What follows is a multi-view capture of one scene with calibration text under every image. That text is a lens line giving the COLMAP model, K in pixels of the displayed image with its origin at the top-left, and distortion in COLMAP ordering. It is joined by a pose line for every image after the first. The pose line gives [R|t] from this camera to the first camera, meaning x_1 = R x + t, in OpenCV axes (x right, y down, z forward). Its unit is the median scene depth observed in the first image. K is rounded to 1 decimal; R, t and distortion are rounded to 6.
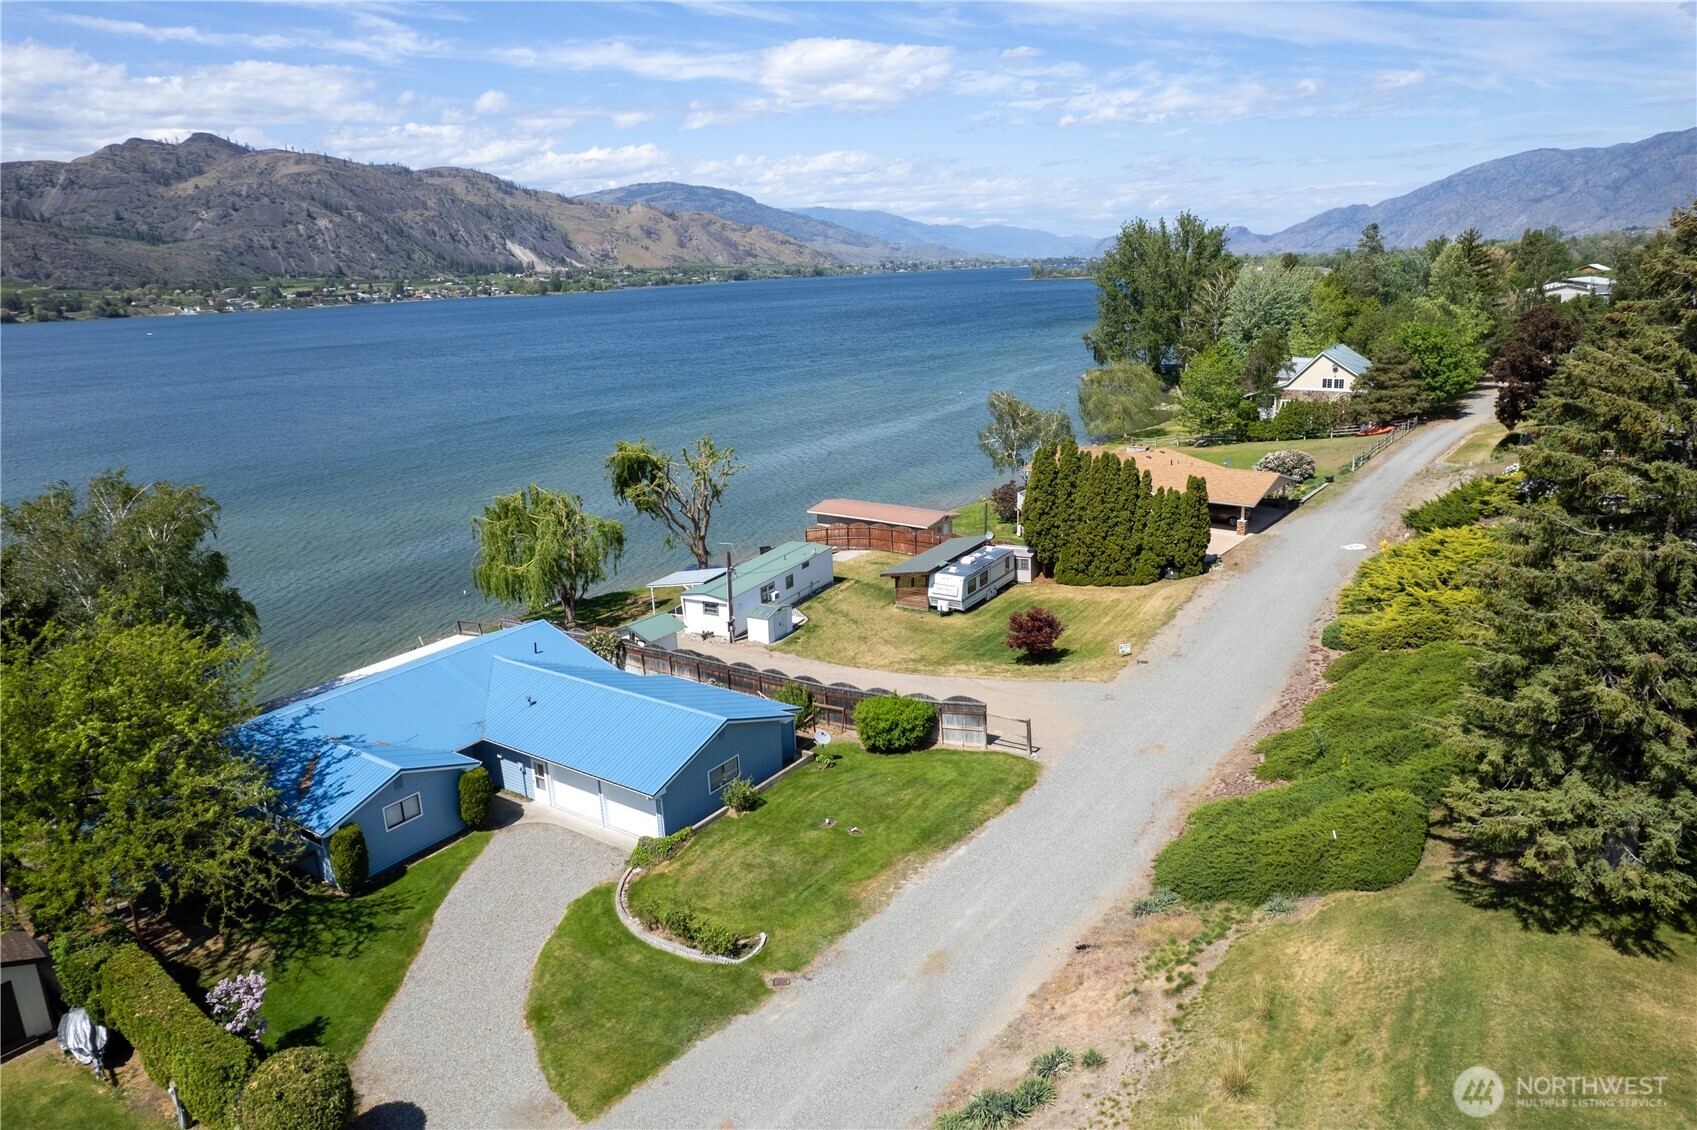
lens RADIAL K [[1140.3, 0, 881.0], [0, 1140.3, 540.6], [0, 0, 1]] dist [-0.091572, 0.089038]
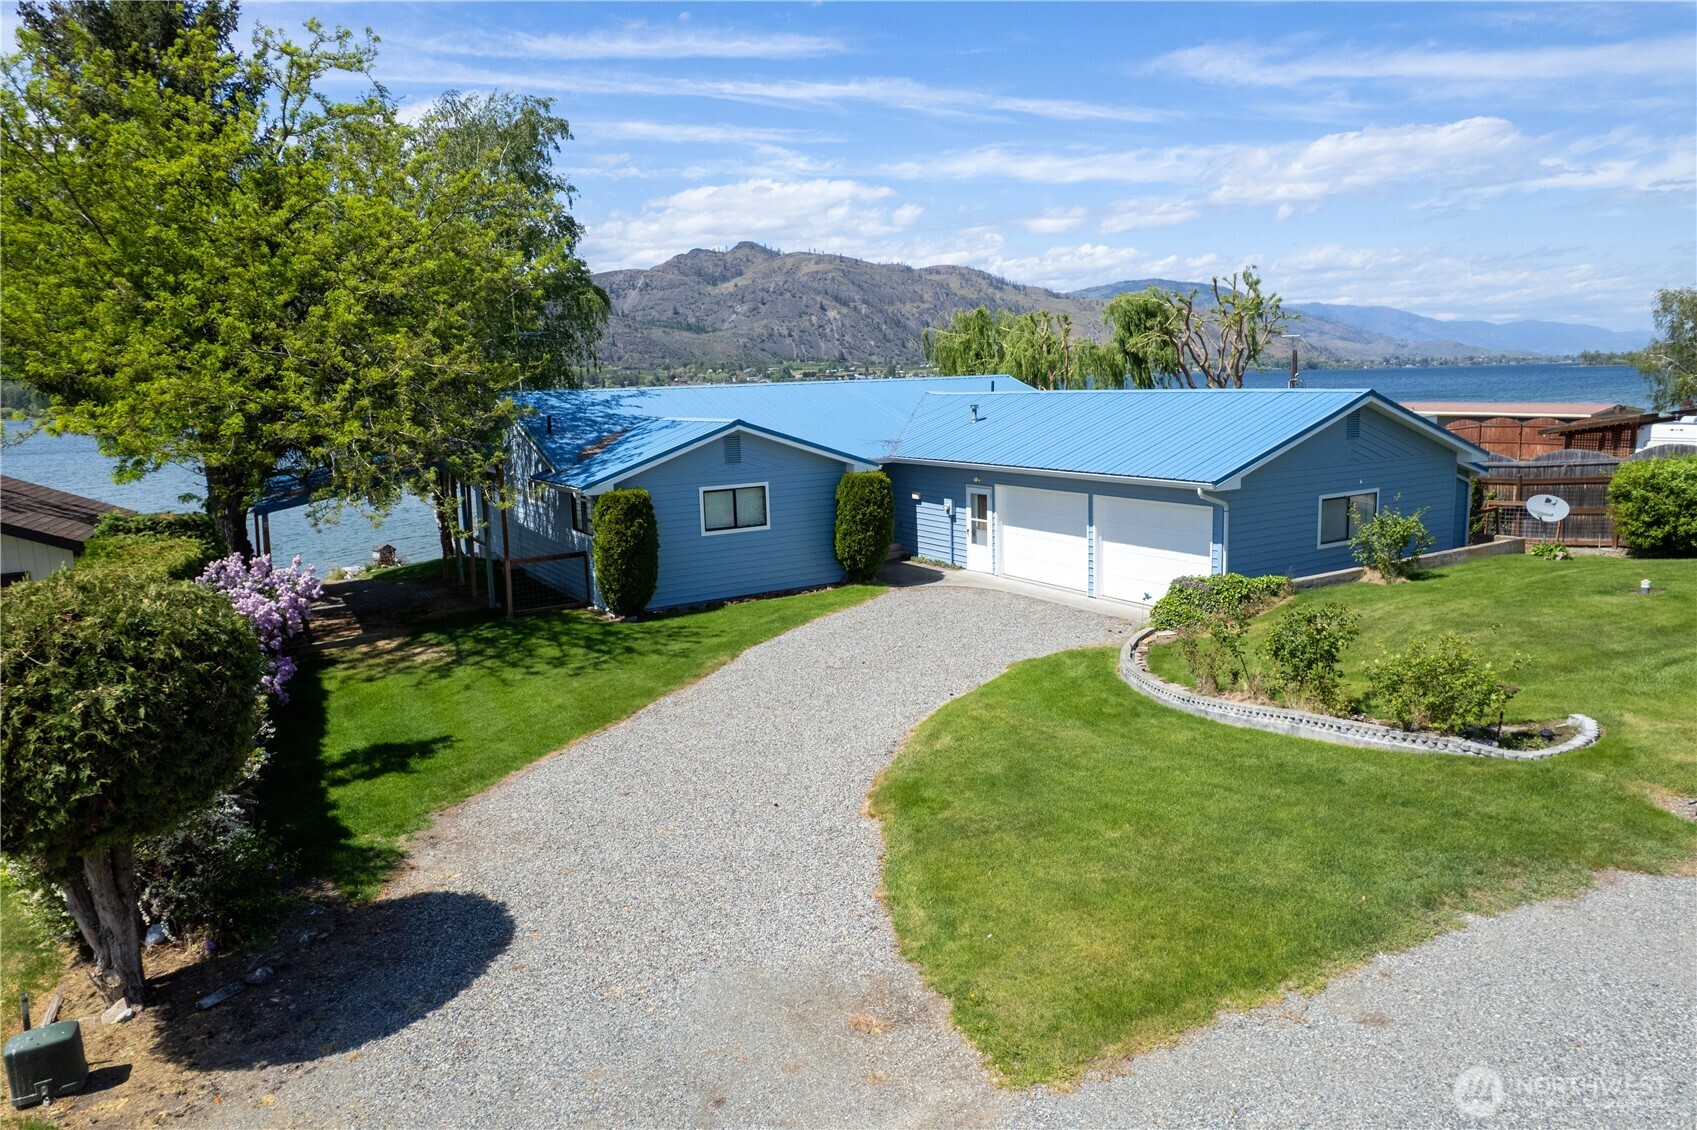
lens RADIAL K [[1086.0, 0, 848.5], [0, 1086.0, 565.0], [0, 0, 1]] dist [-0.068854, 0.061310]
pose [[0.904308, 0.066037, -0.421741, -0.020579], [-0.108066, 0.991195, -0.076514, 0.042599], [0.412975, 0.114768, 0.903482, 0.075716]]
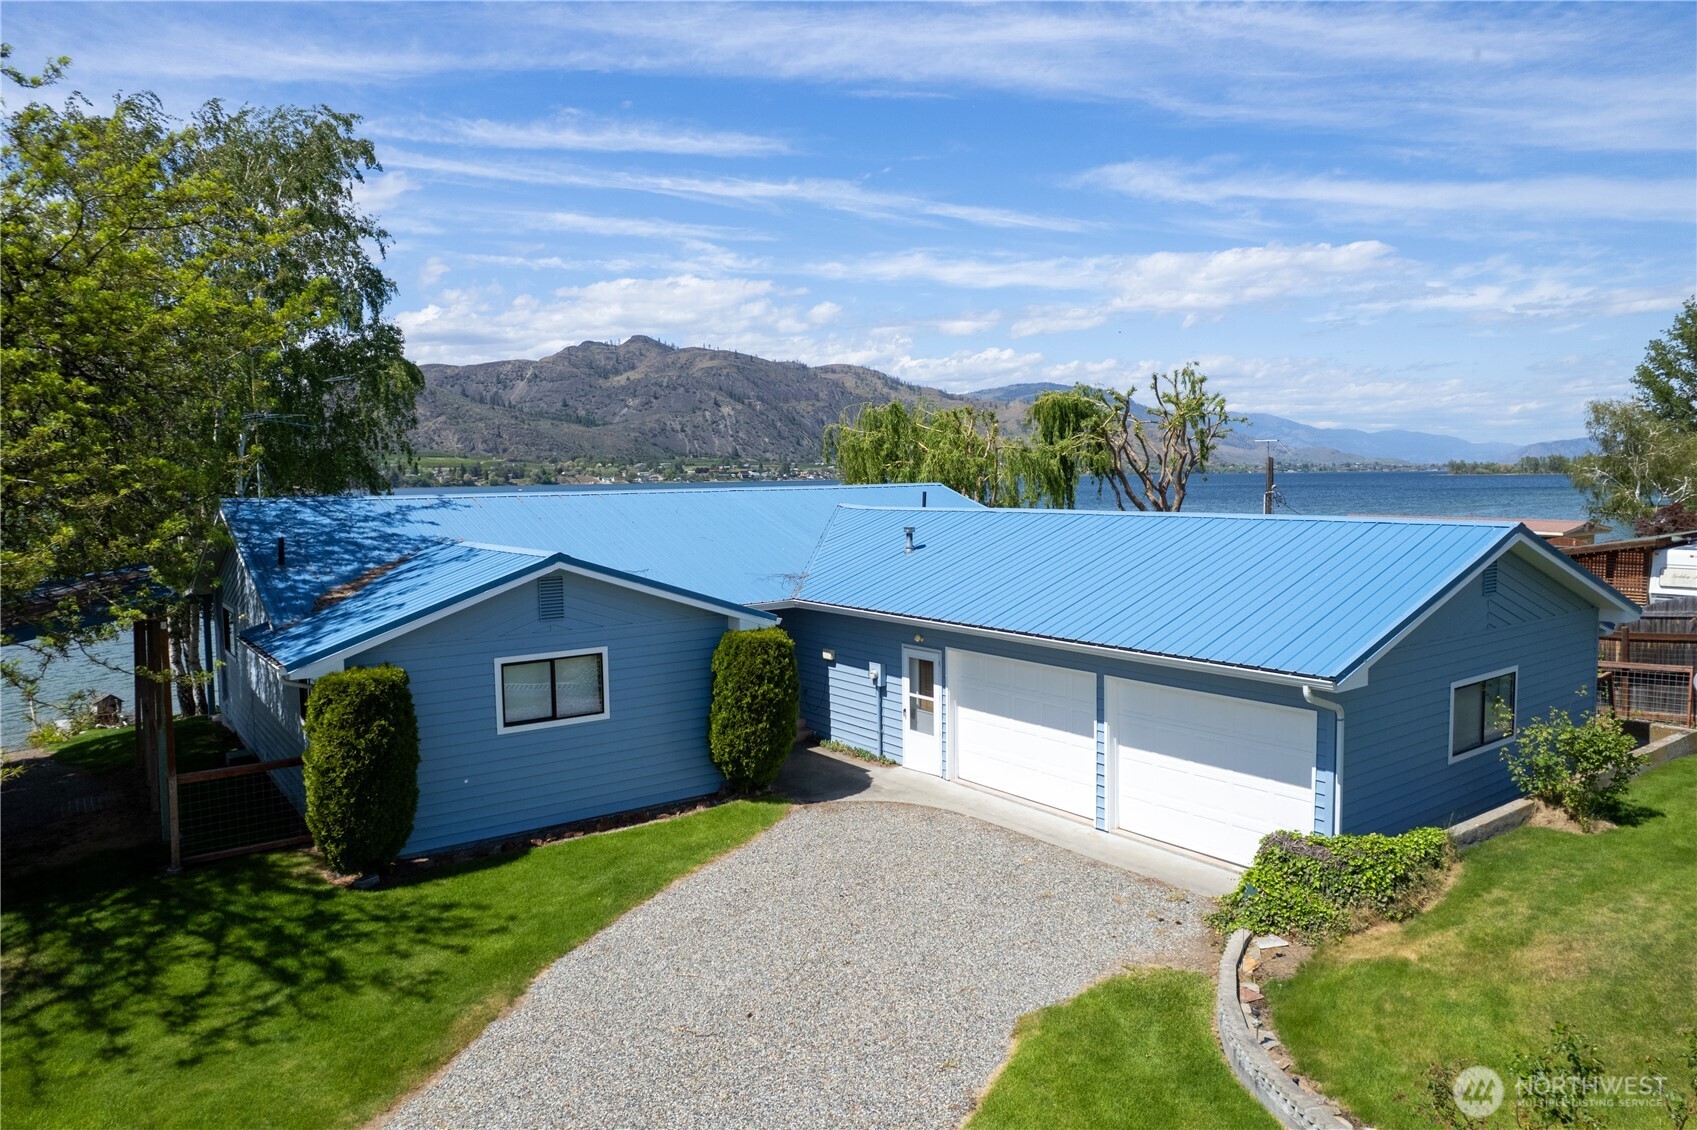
lens RADIAL K [[1086.0, 0, 848.5], [0, 1086.0, 565.0], [0, 0, 1]] dist [-0.068854, 0.061310]
pose [[0.941374, 0.038178, -0.335199, -0.031242], [-0.101534, 0.979572, -0.173578, 0.035422], [0.321724, 0.197436, 0.926020, 0.098314]]
